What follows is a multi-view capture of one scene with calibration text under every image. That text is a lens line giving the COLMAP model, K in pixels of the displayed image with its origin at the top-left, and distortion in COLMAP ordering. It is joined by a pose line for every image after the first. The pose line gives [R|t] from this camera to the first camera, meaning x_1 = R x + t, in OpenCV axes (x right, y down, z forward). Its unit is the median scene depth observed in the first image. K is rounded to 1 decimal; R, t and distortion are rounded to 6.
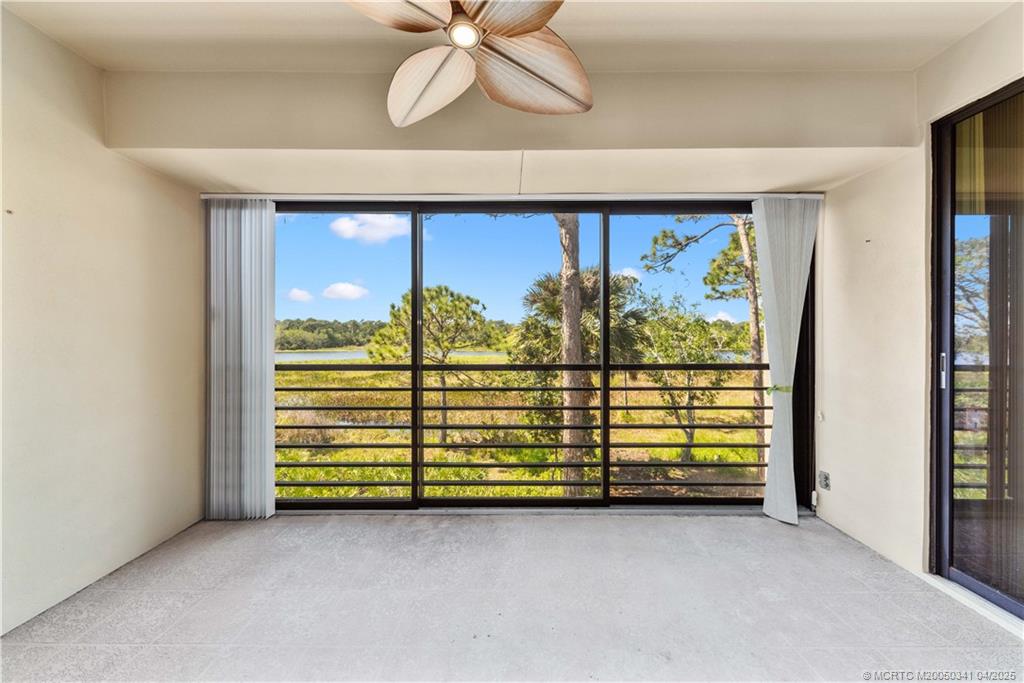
lens RADIAL K [[348.0, 0, 511.3], [0, 348.0, 338.6], [0, 0, 1]] dist [-0.010982, -0.000085]
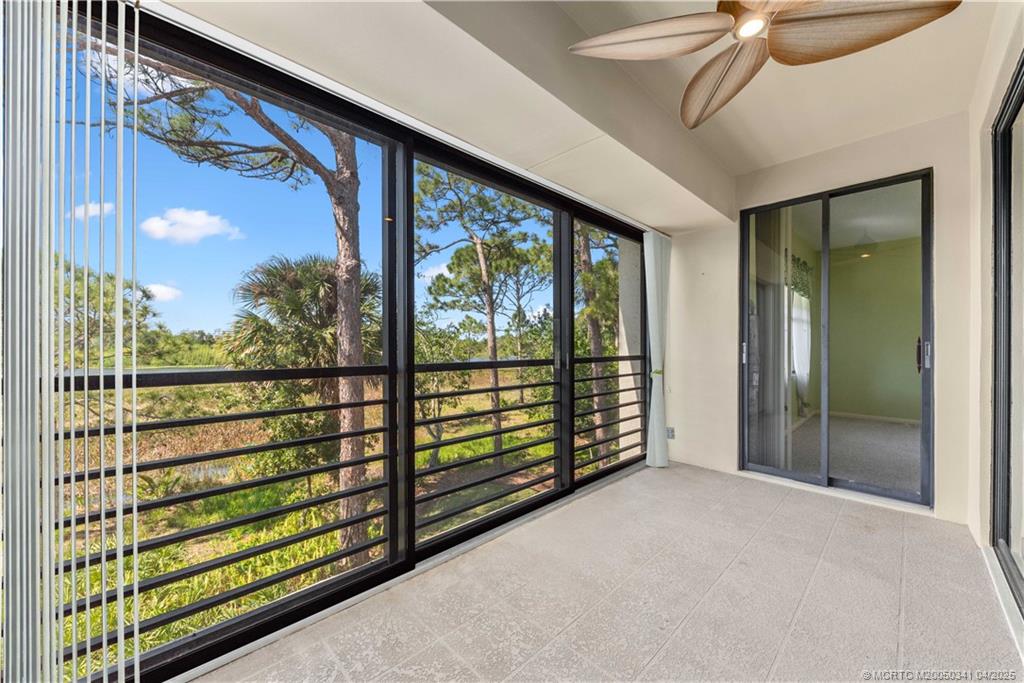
lens RADIAL K [[375.8, 0, 516.3], [0, 375.8, 346.0], [0, 0, 1]] dist [0.001179, -0.000008]
pose [[0.716115, 0.000599, 0.697982, -0.172190], [0.001675, 0.999995, -0.002578, 0.011449], [-0.697981, 0.003015, 0.716110, 0.080167]]
